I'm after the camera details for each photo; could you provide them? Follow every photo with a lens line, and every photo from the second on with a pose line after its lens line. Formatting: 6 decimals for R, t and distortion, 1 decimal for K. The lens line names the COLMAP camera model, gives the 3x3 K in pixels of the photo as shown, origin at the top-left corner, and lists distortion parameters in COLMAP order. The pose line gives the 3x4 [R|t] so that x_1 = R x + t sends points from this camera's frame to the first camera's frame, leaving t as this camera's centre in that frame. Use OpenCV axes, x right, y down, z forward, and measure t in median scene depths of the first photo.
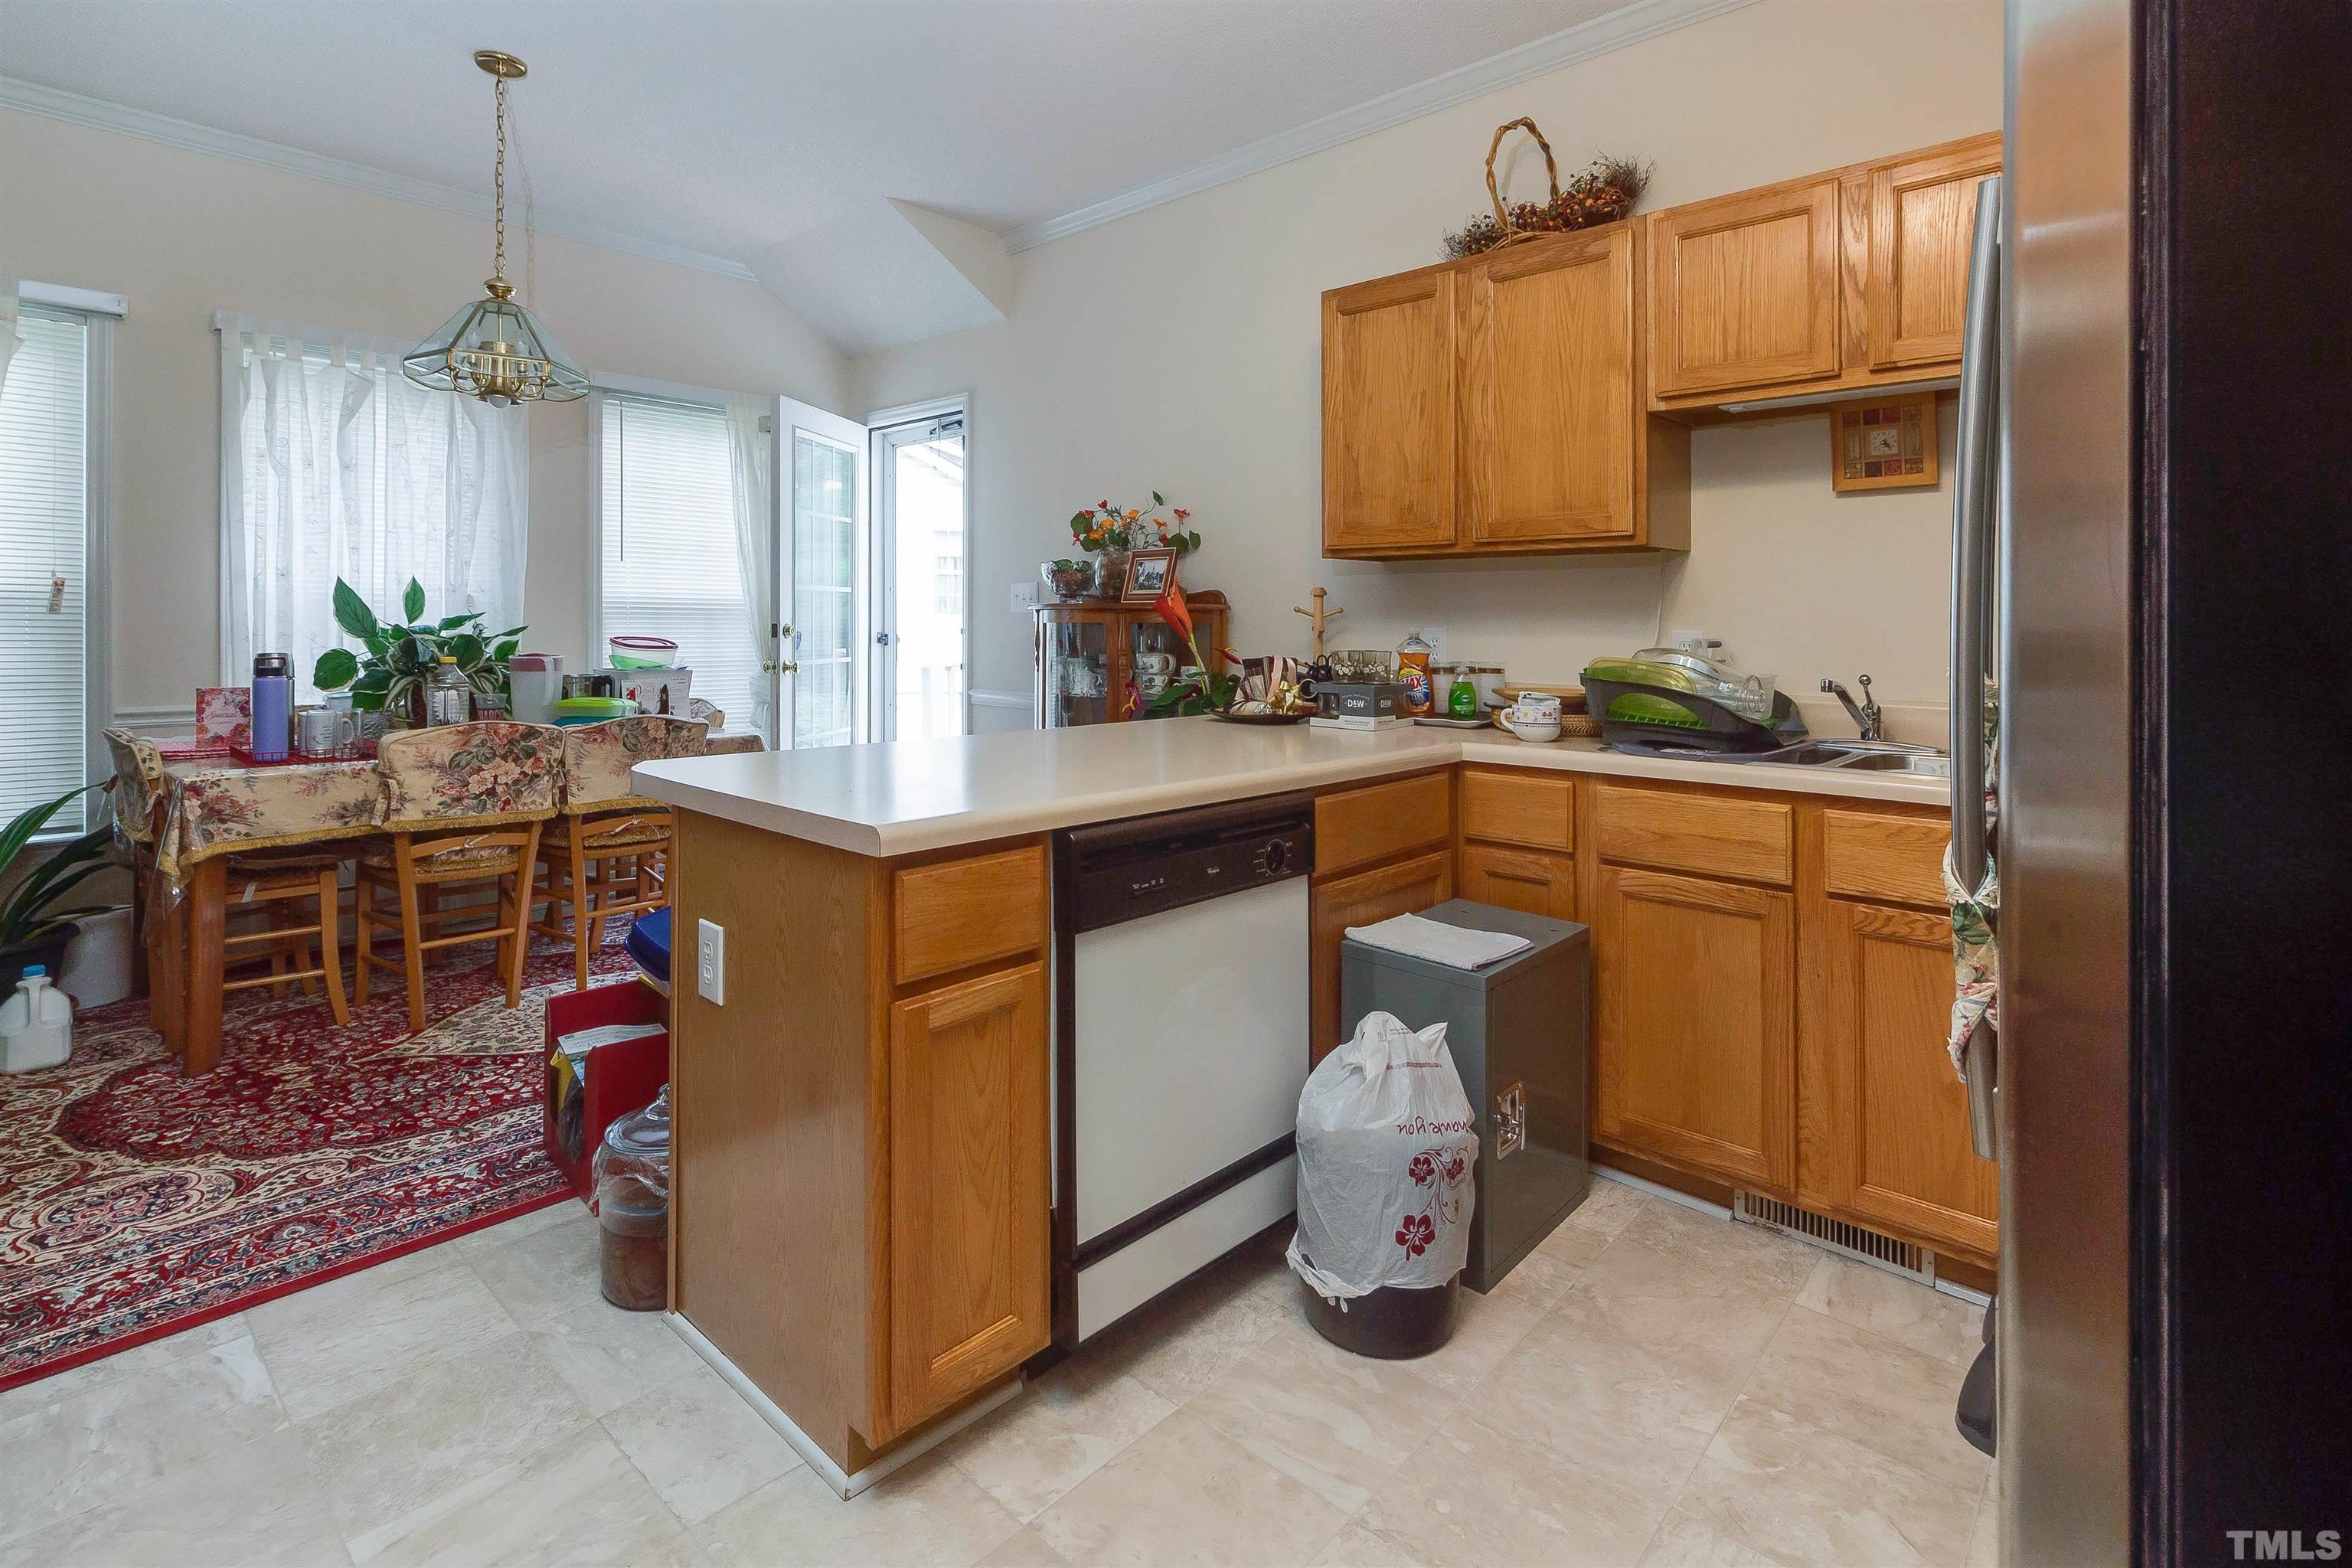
lens RADIAL K [[1112.8, 0, 1158.4], [0, 1112.8, 631.9], [0, 0, 1]] dist [-0.000646, 0.000383]
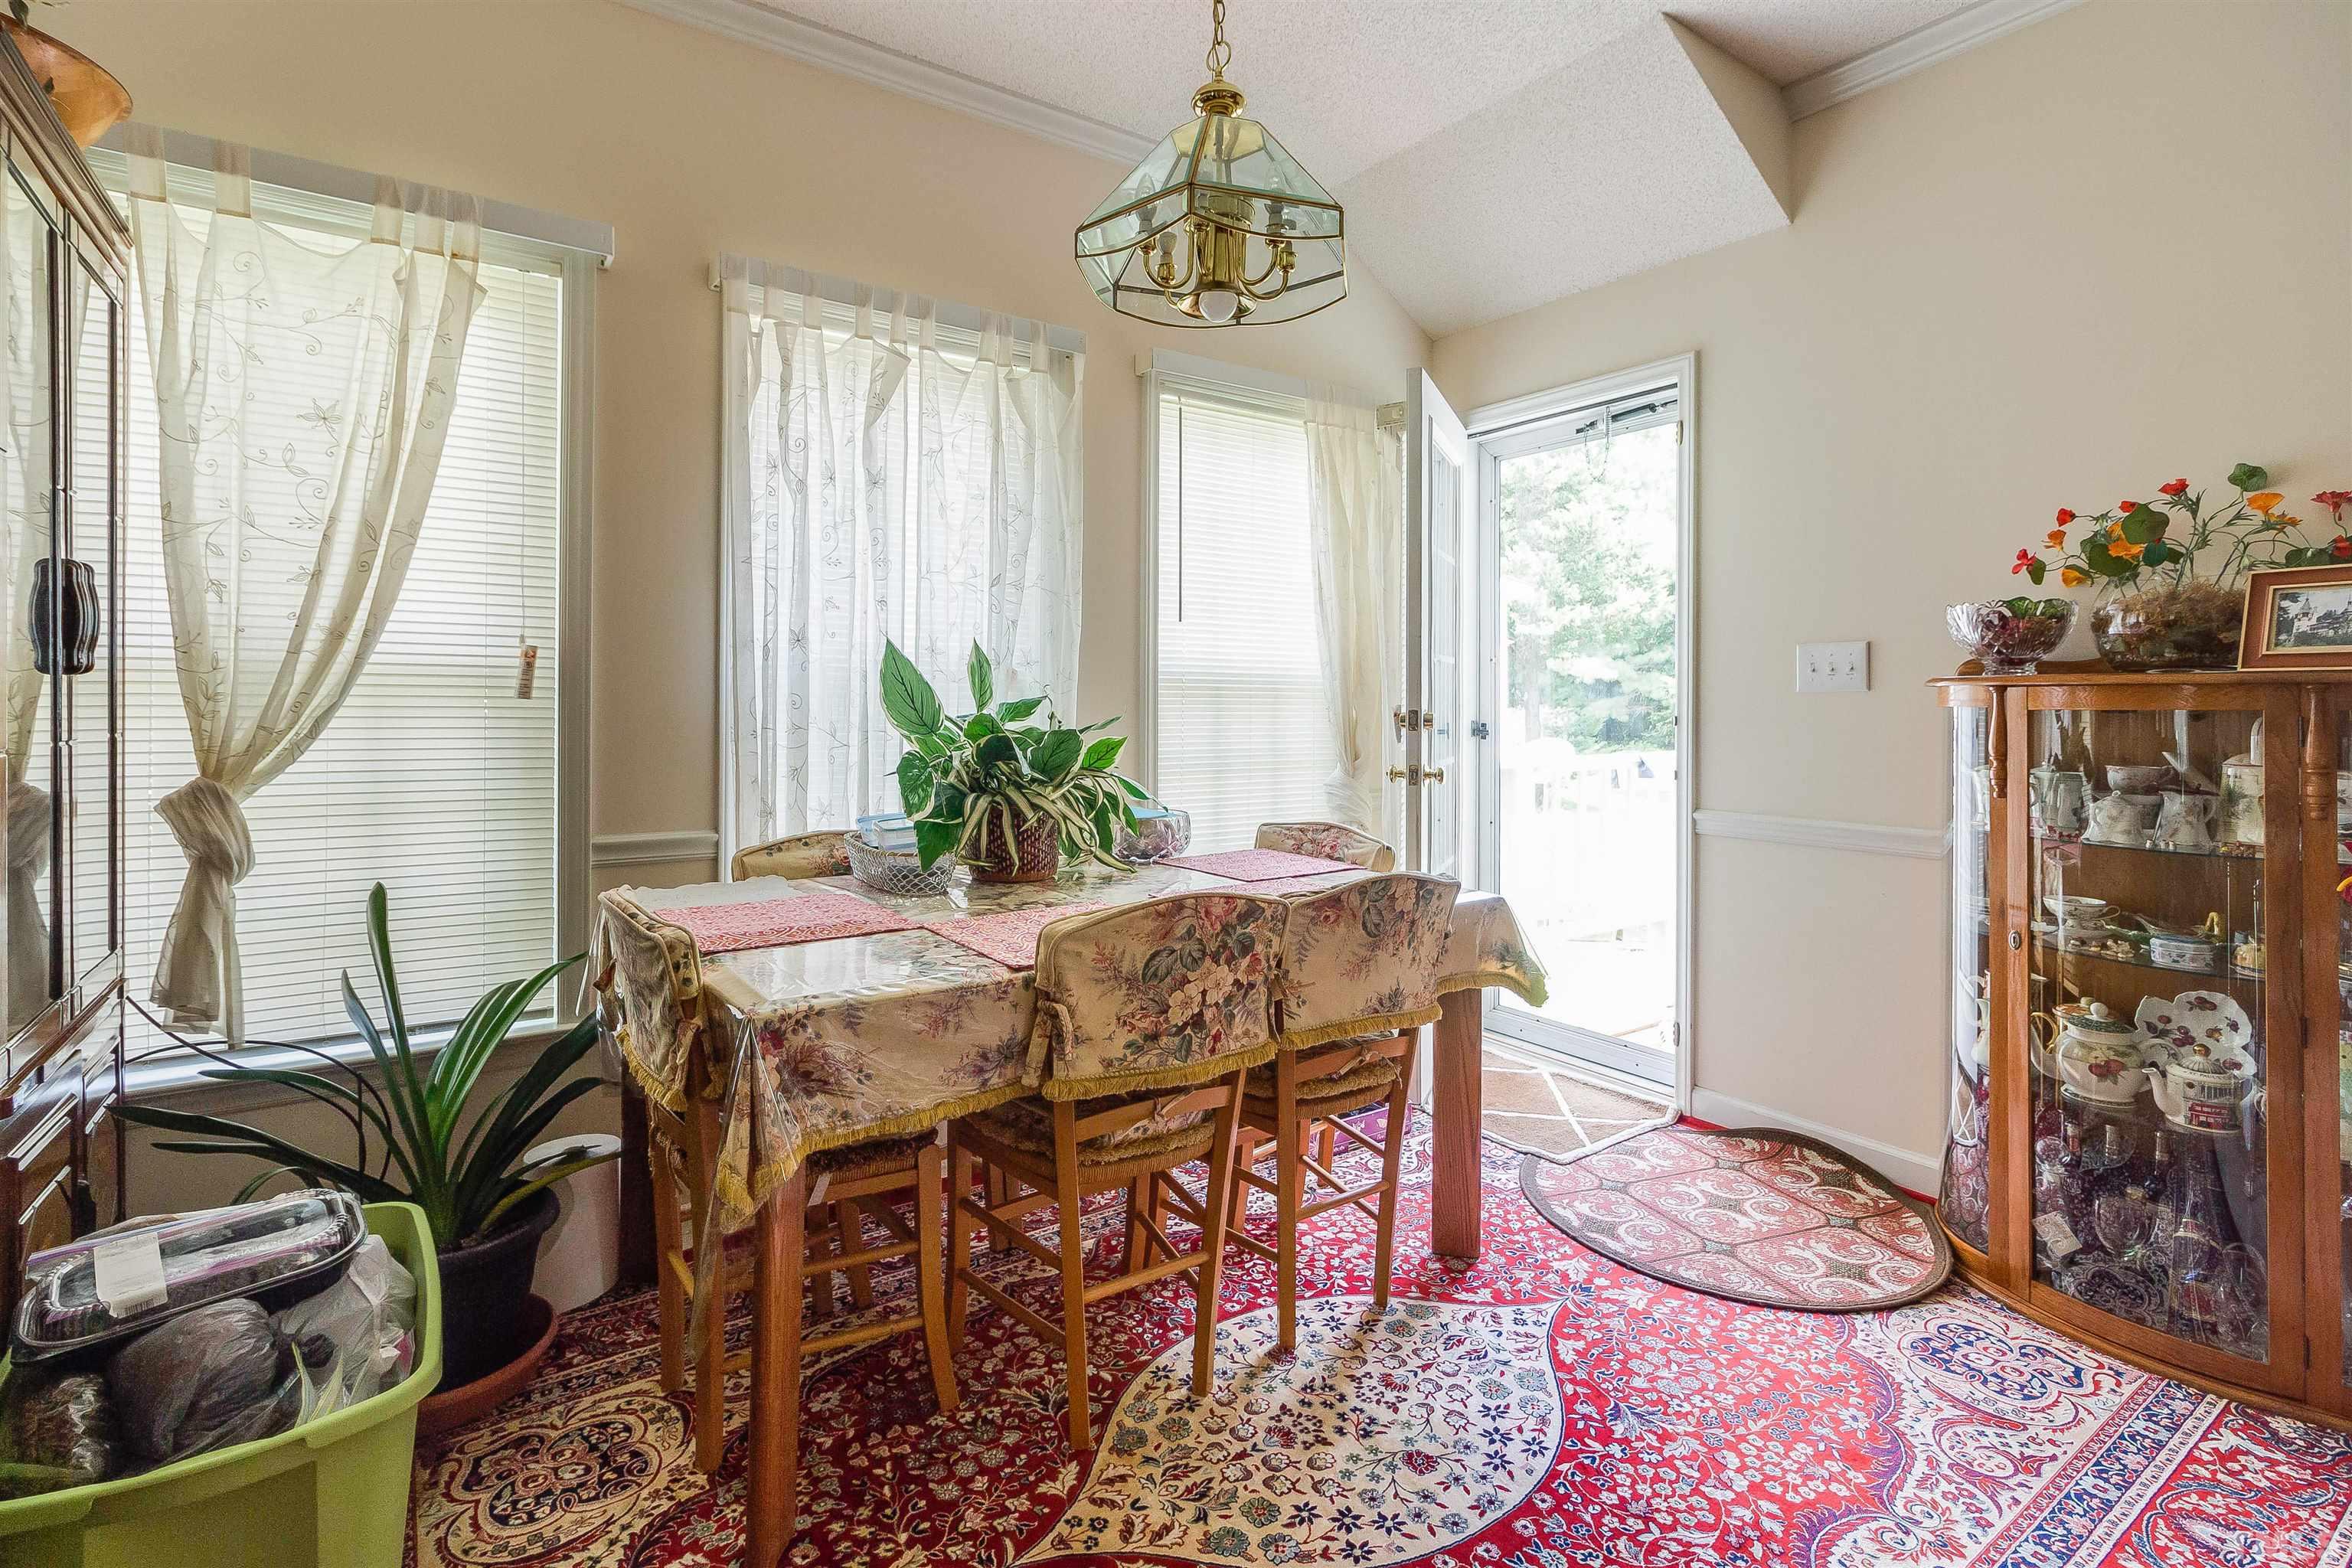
lens RADIAL K [[1112.8, 0, 1173.9], [0, 1112.8, 698.3], [0, 0, 1]] dist [-0.000646, 0.000383]
pose [[0.975100, -0.003117, -0.221743, -0.468538], [0.000103, 0.999908, -0.013601, -0.007496], [0.221764, 0.013239, 0.975010, 0.440500]]
